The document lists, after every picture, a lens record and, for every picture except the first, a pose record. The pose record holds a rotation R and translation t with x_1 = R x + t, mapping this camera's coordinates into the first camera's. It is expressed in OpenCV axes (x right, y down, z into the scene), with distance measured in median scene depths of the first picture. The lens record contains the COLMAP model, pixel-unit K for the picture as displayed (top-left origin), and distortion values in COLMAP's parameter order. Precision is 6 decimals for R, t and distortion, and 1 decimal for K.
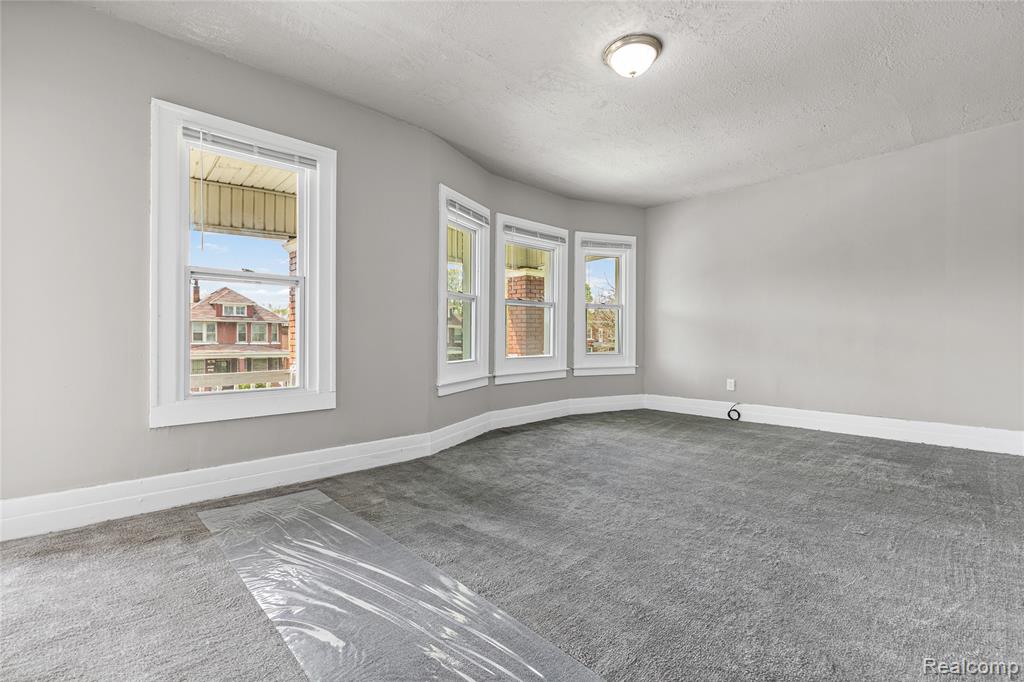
lens RADIAL K [[446.4, 0, 508.2], [0, 446.4, 332.4], [0, 0, 1]] dist [0.008032, 0.000010]
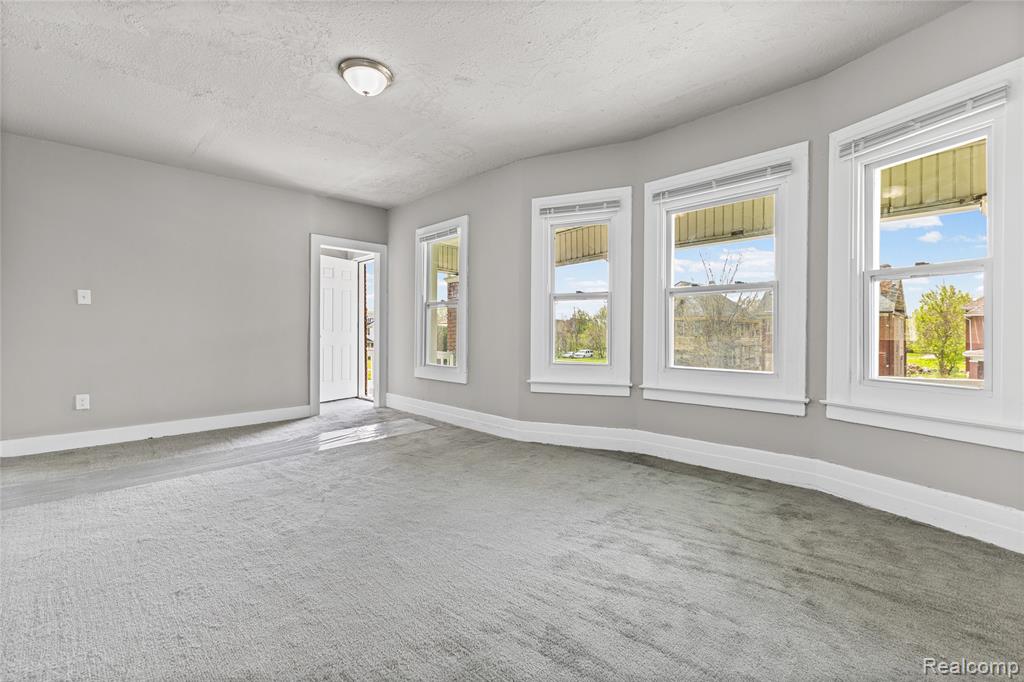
lens RADIAL K [[446.4, 0, 508.2], [0, 446.4, 332.4], [0, 0, 1]] dist [0.008032, 0.000010]
pose [[0.035641, -0.002375, -0.999362, 0.813231], [0.007279, 0.999971, -0.002117, -0.002114], [0.999338, -0.007199, 0.035657, 0.770748]]
